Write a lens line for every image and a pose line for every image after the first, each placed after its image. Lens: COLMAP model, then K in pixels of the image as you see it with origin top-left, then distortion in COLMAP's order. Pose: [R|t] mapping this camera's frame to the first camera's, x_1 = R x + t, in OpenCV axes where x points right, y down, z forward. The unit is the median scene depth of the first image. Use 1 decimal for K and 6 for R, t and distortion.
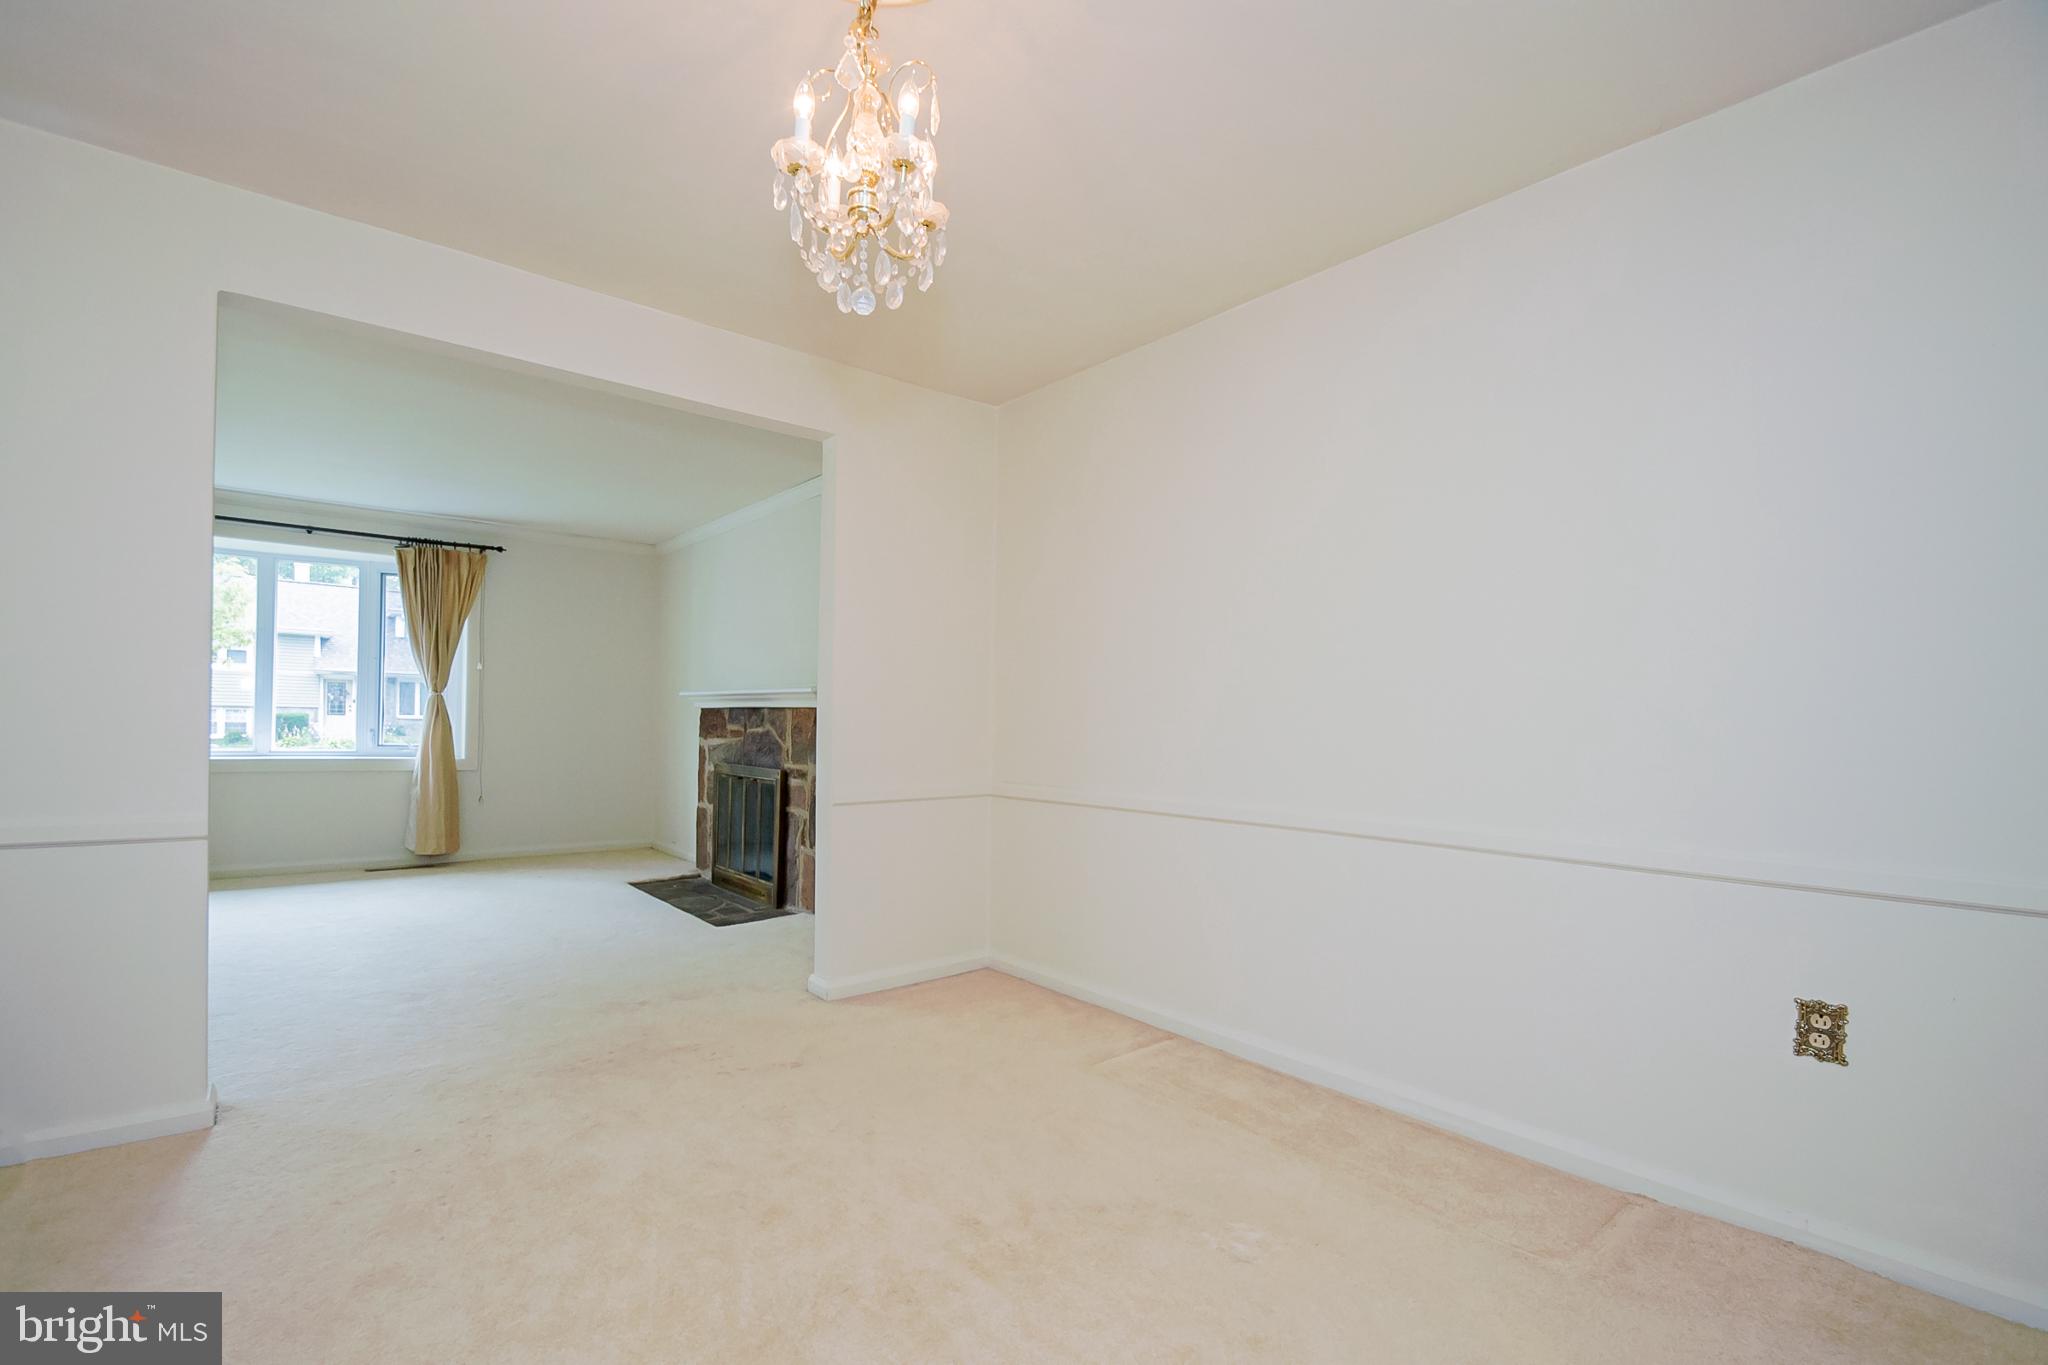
lens RADIAL K [[897.9, 0, 998.0], [0, 897.9, 732.7], [0, 0, 1]] dist [0.008490, -0.011321]
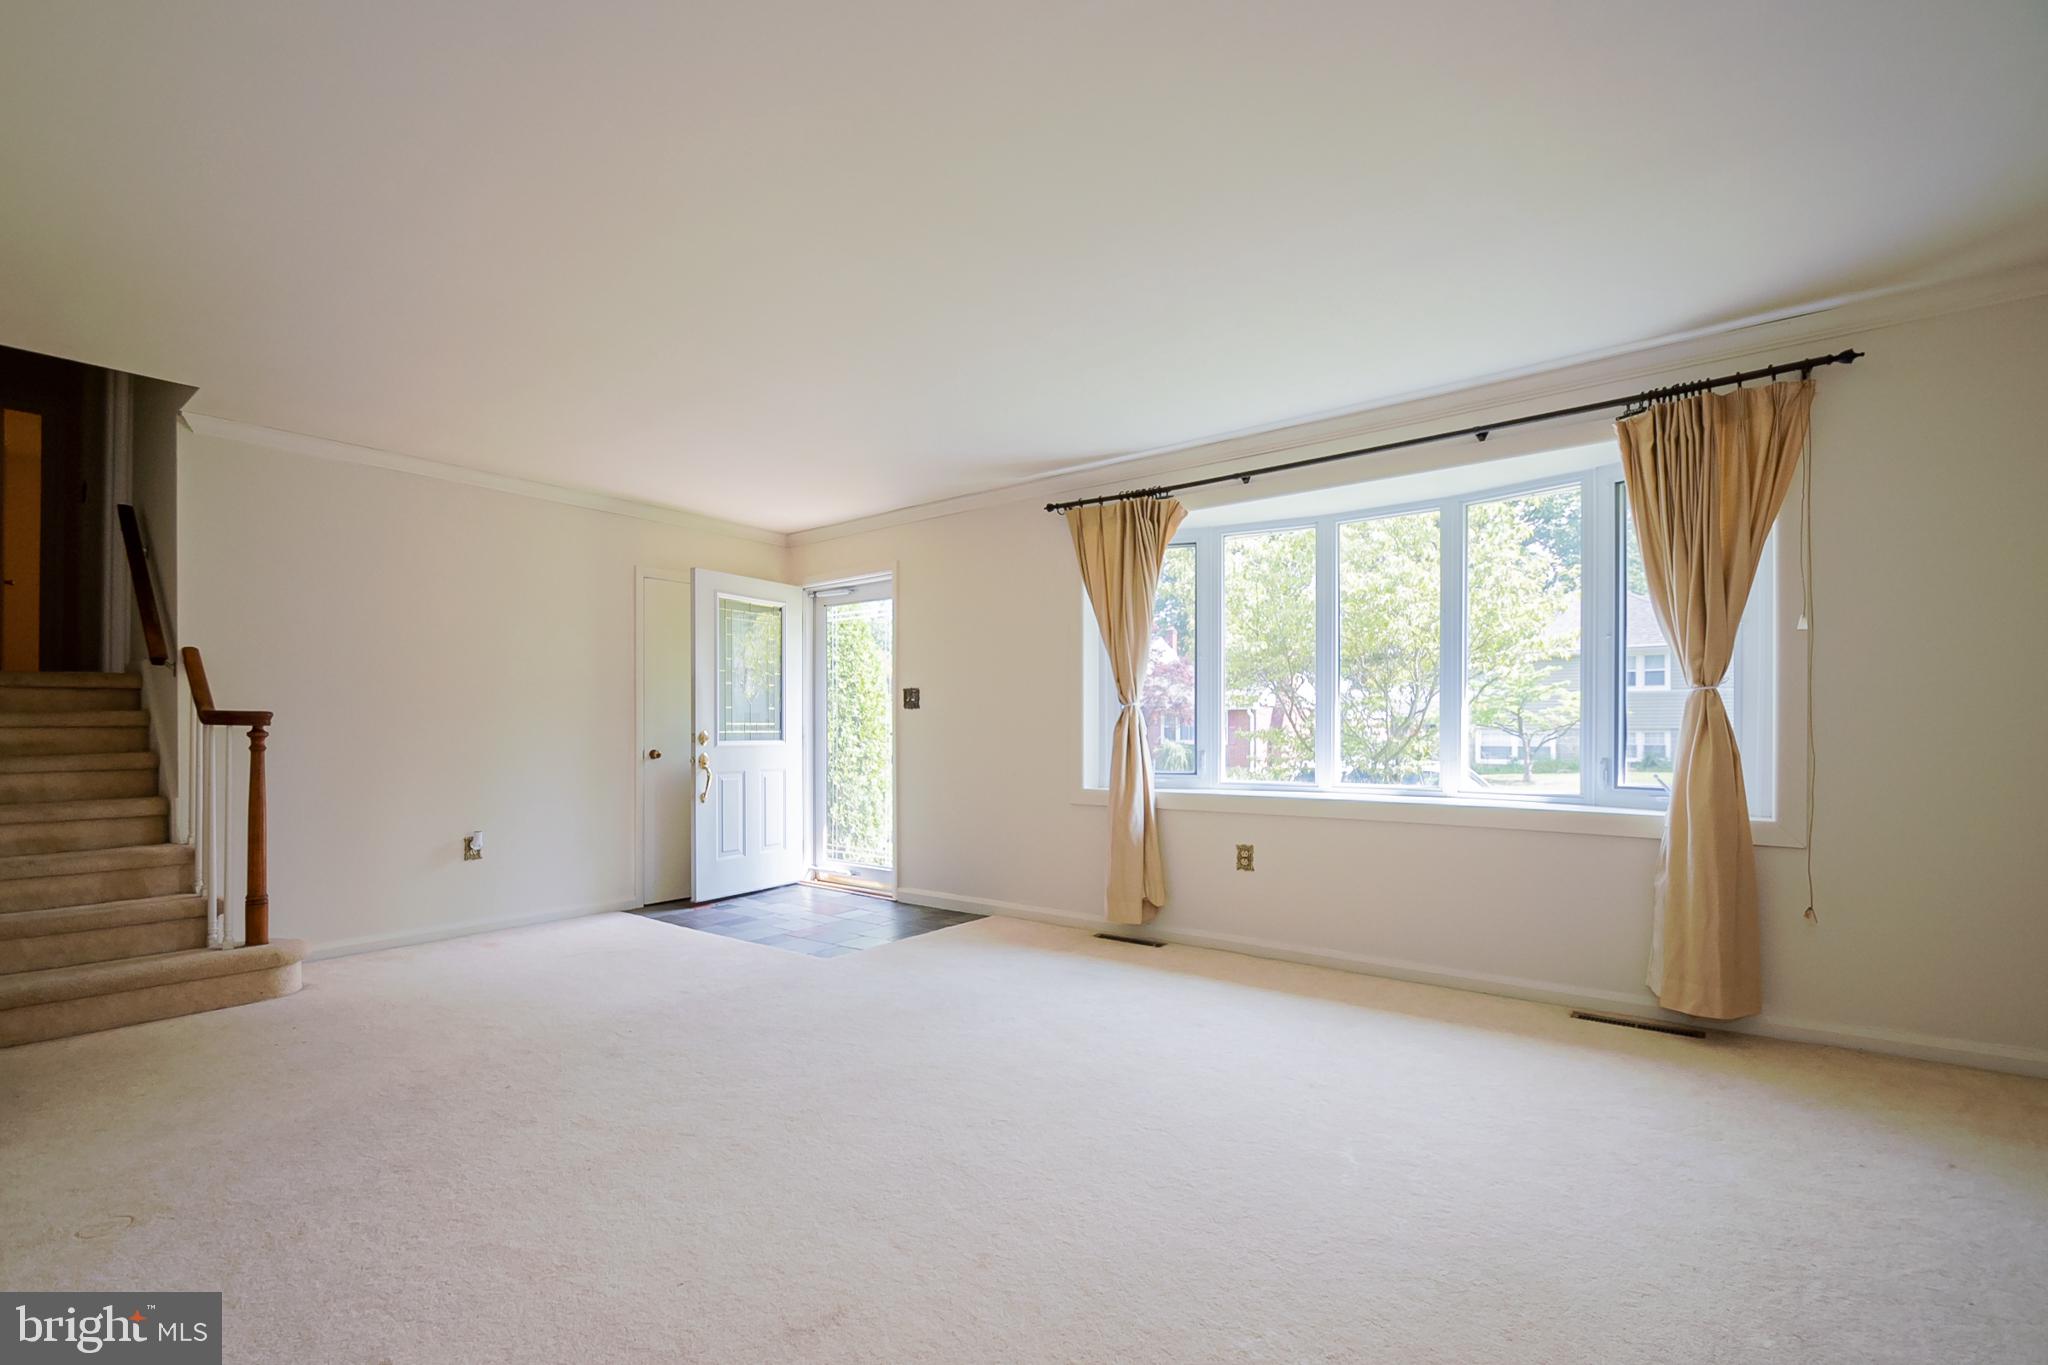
lens RADIAL K [[897.9, 0, 1022.9], [0, 897.9, 731.3], [0, 0, 1]] dist [0.008490, -0.011321]
pose [[0.232279, -0.022307, -0.972393, -0.243445], [-0.003202, 0.999714, -0.023698, -0.006862], [0.972644, 0.008618, 0.232141, 0.550016]]
